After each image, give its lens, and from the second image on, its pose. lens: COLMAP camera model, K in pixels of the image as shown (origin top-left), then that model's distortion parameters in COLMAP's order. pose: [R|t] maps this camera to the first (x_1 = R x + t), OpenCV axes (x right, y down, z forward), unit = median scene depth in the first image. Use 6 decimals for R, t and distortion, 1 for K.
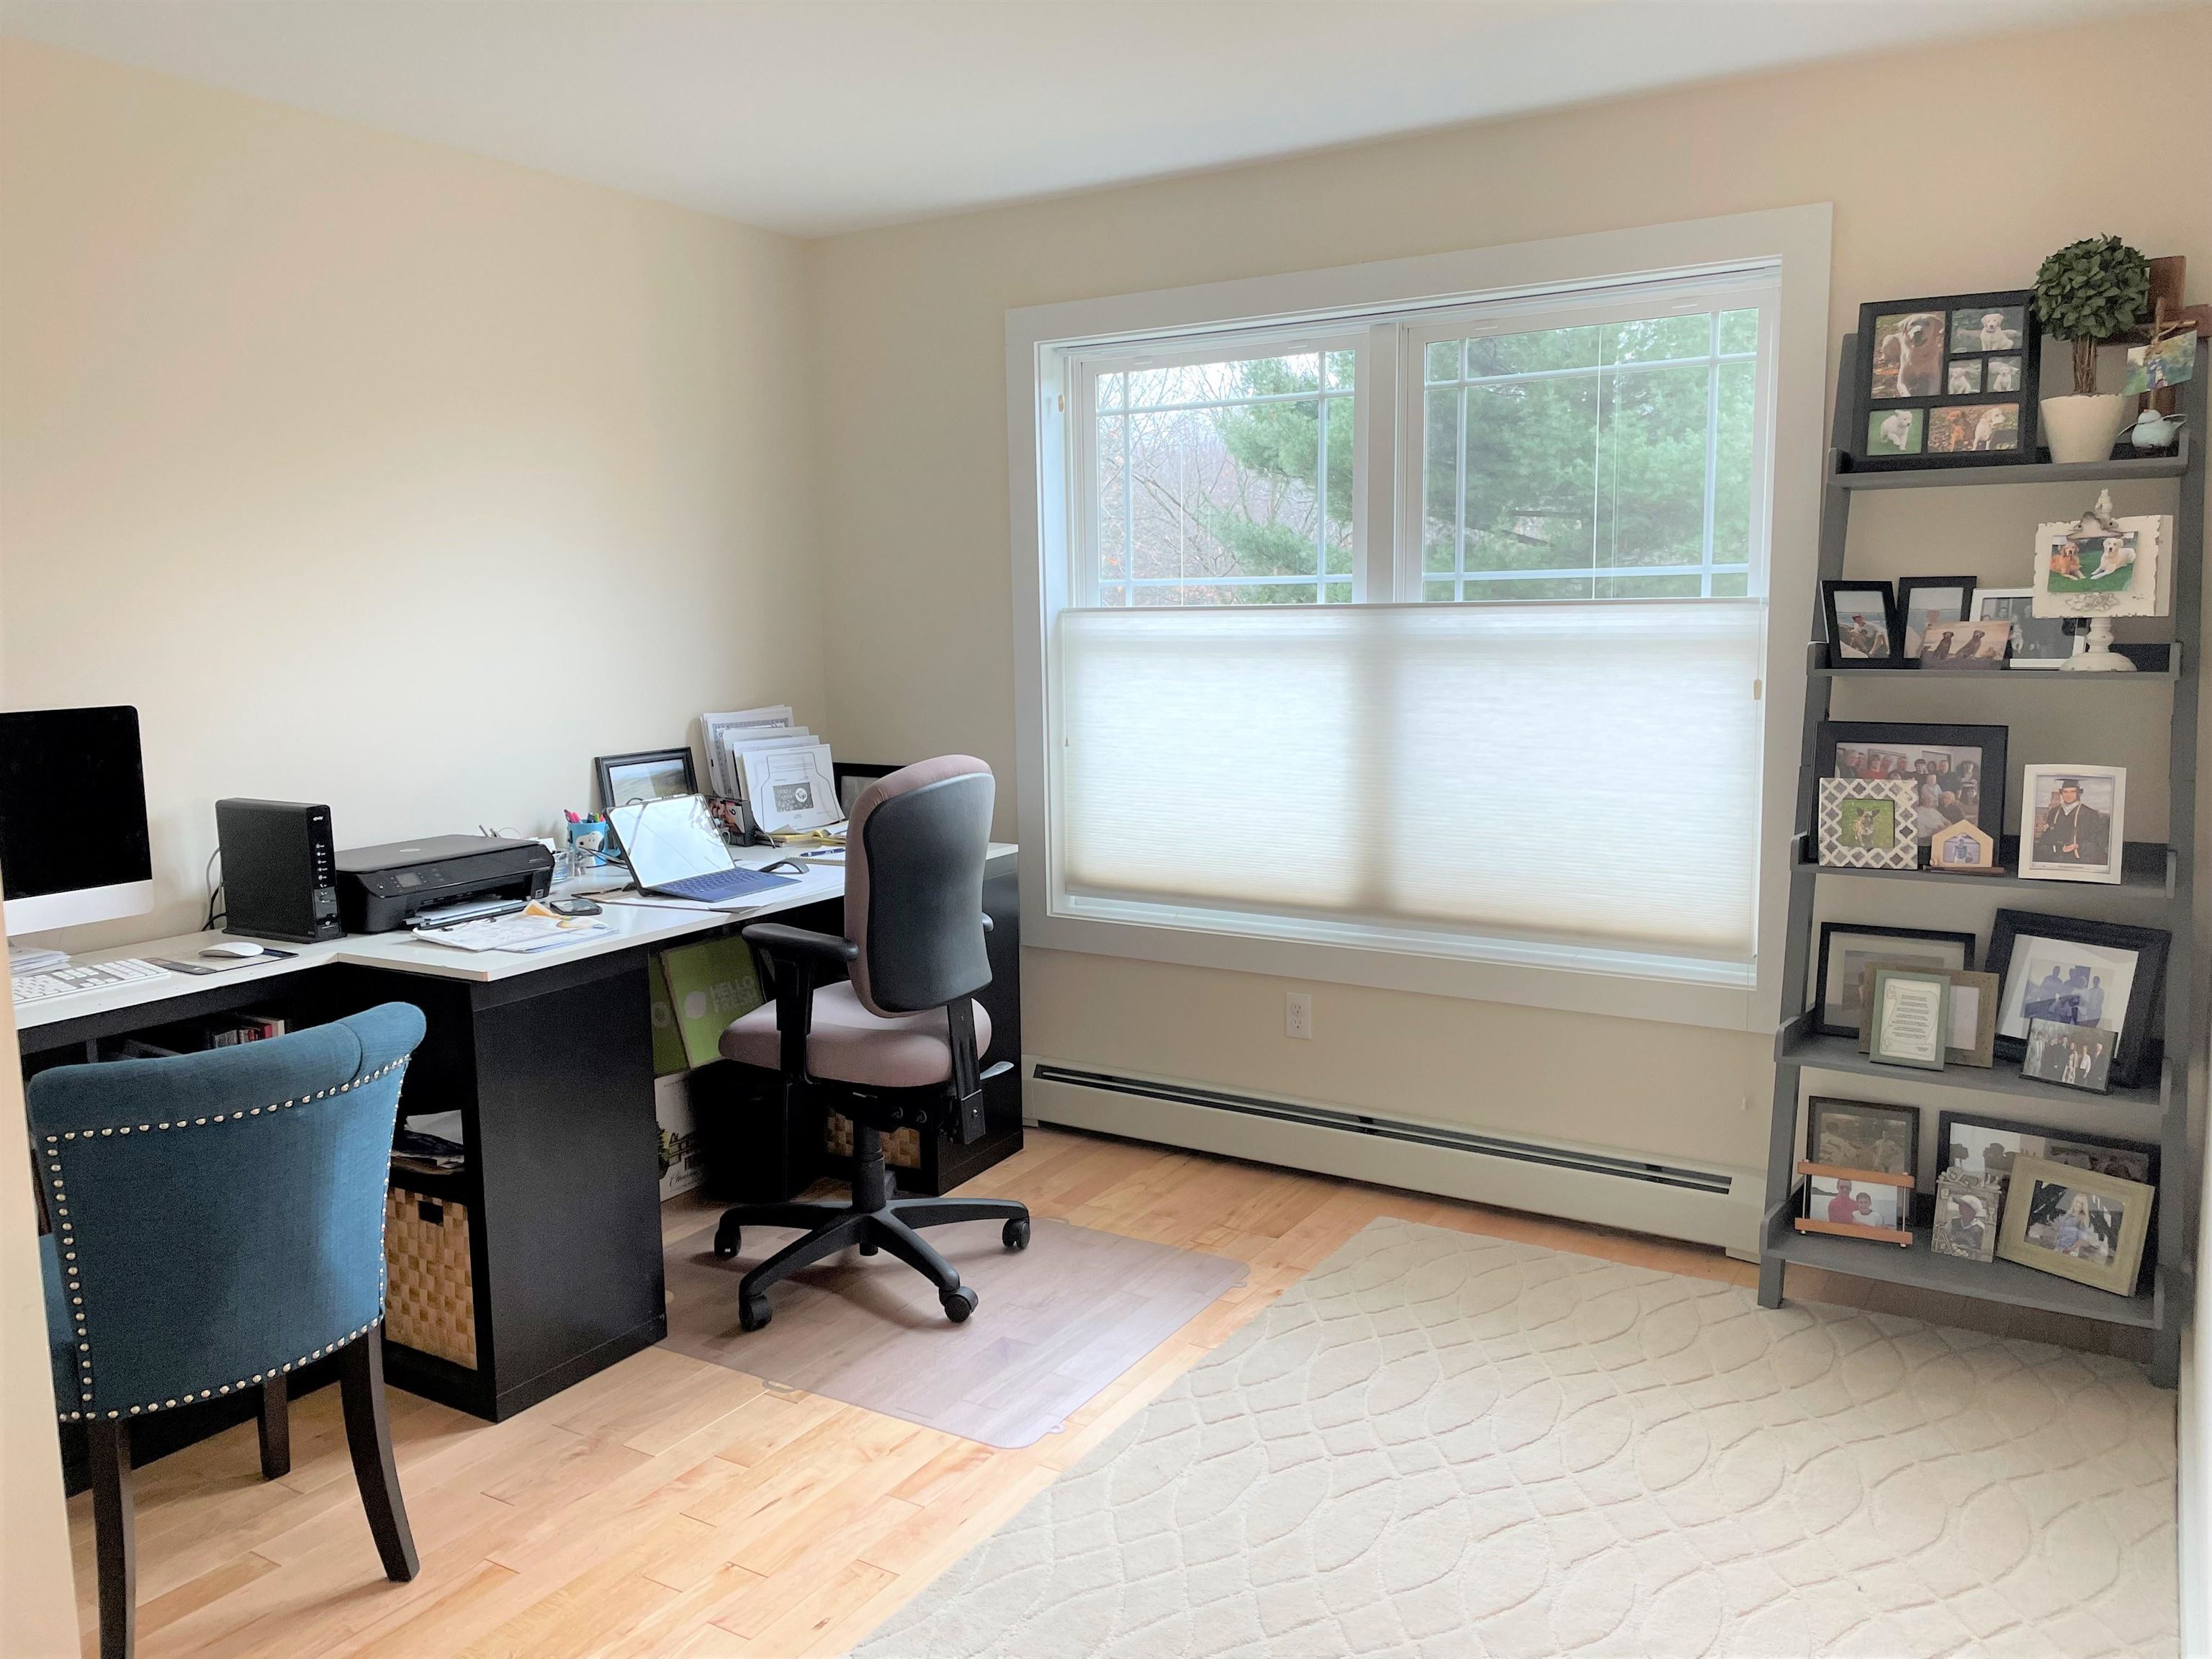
lens RADIAL K [[1687.7, 0, 1106.0], [0, 1687.7, 829.5], [0, 0, 1]] dist [-0.002347, -0.004314]
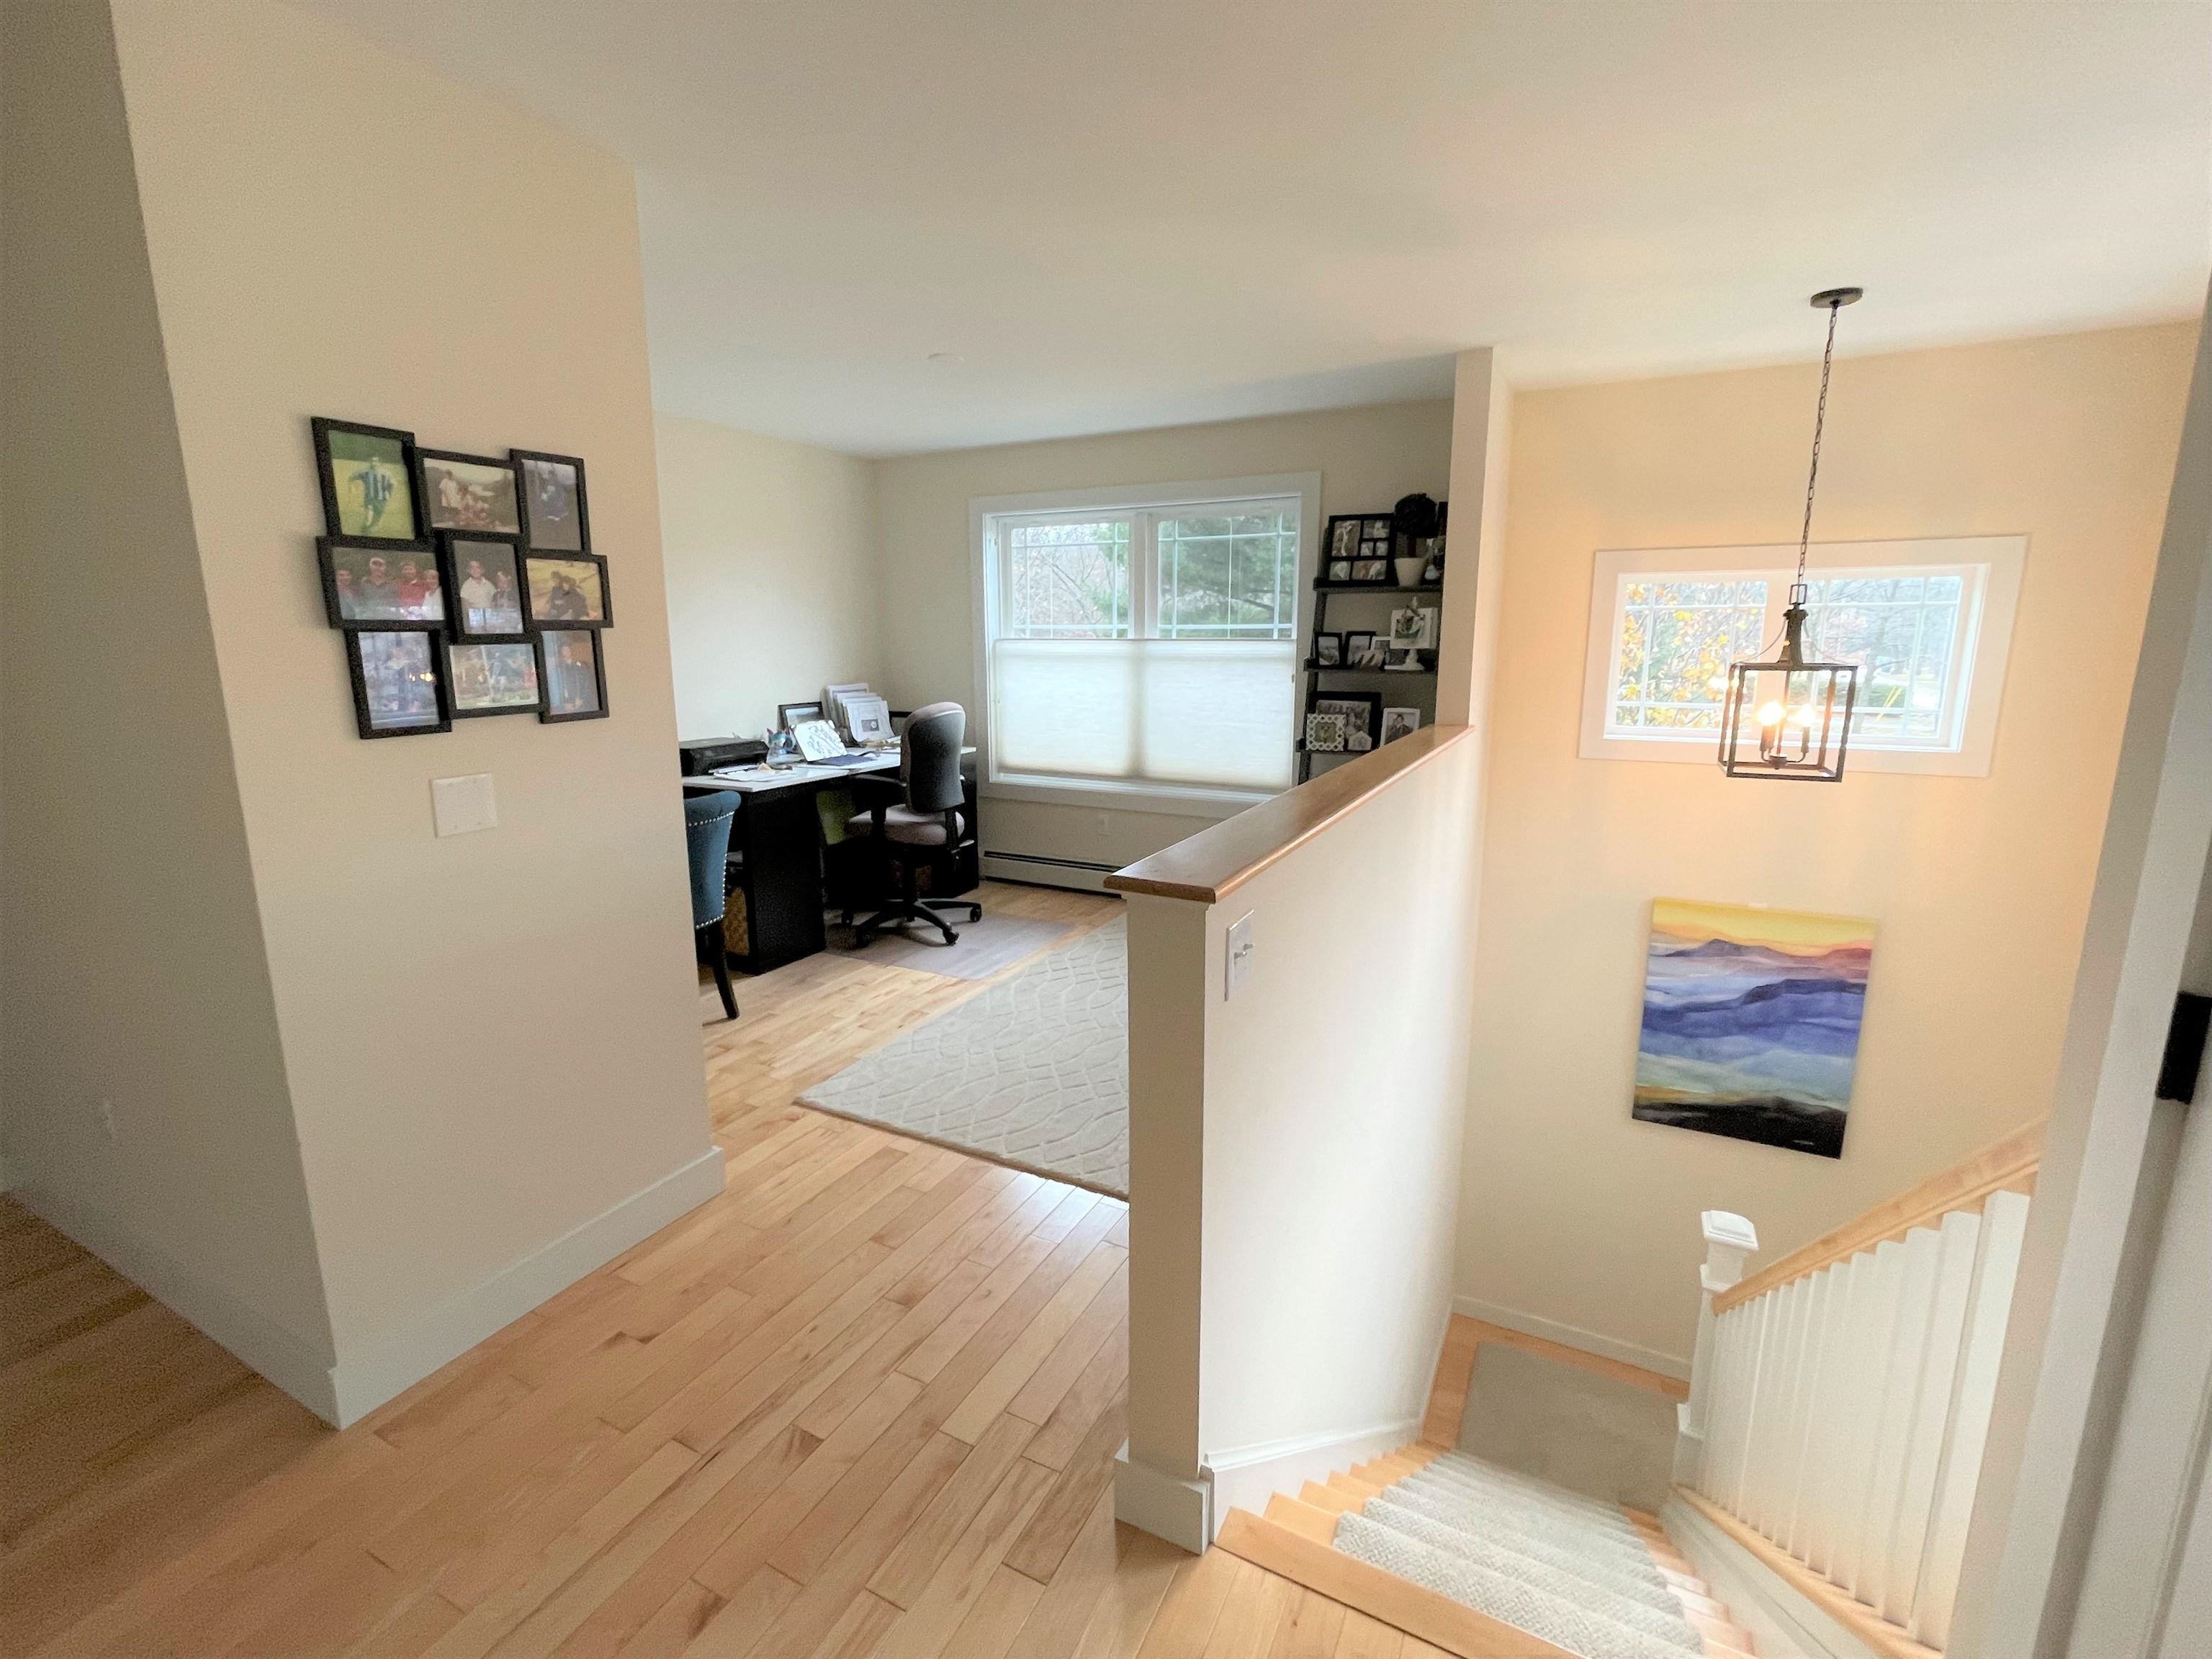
lens RADIAL K [[980.6, 0, 1106.0], [0, 980.6, 829.5], [0, 0, 1]] dist [-0.013960, -0.000409]
pose [[0.996807, 0.001063, 0.079836, 0.019068], [-0.005810, 0.998226, 0.059260, 0.050539], [-0.079631, -0.059534, 0.995045, -0.368517]]
